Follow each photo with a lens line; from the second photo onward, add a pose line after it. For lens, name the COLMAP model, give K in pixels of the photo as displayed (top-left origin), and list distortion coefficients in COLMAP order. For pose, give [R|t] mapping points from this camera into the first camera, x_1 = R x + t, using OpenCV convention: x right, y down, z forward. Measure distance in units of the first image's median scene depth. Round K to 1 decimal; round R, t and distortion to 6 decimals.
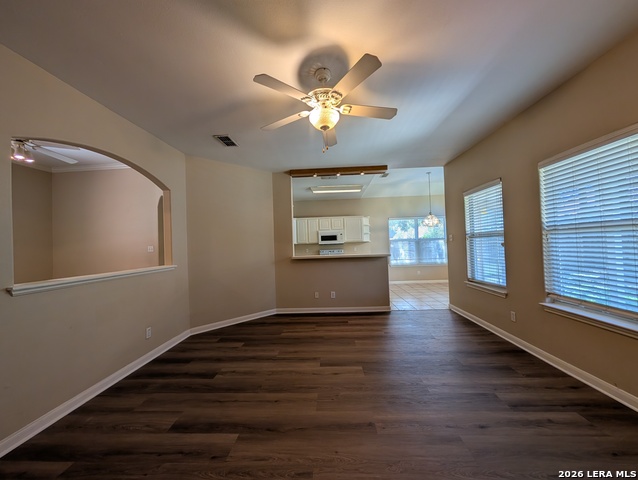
lens RADIAL K [[241.1, 0, 320.0], [0, 241.1, 241.6], [0, 0, 1]] dist [-0.001492, -0.000151]
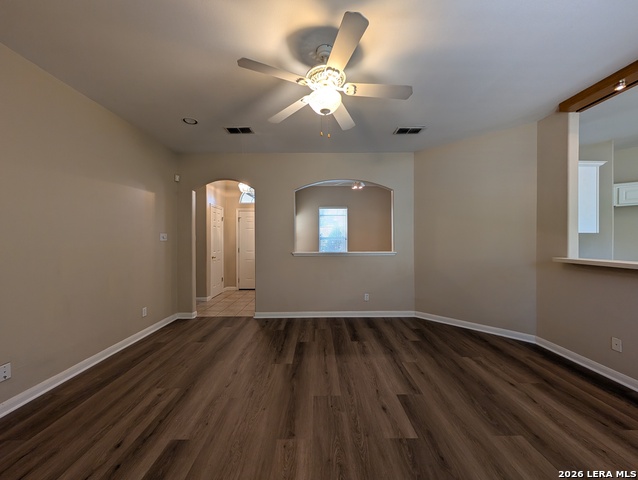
lens RADIAL K [[241.1, 0, 320.0], [0, 241.1, 241.6], [0, 0, 1]] dist [-0.001492, -0.000151]
pose [[0.064955, 0.041871, -0.997009, 0.630992], [0.013189, 0.998996, 0.042814, -0.011314], [0.997801, -0.015931, 0.064337, 0.604881]]
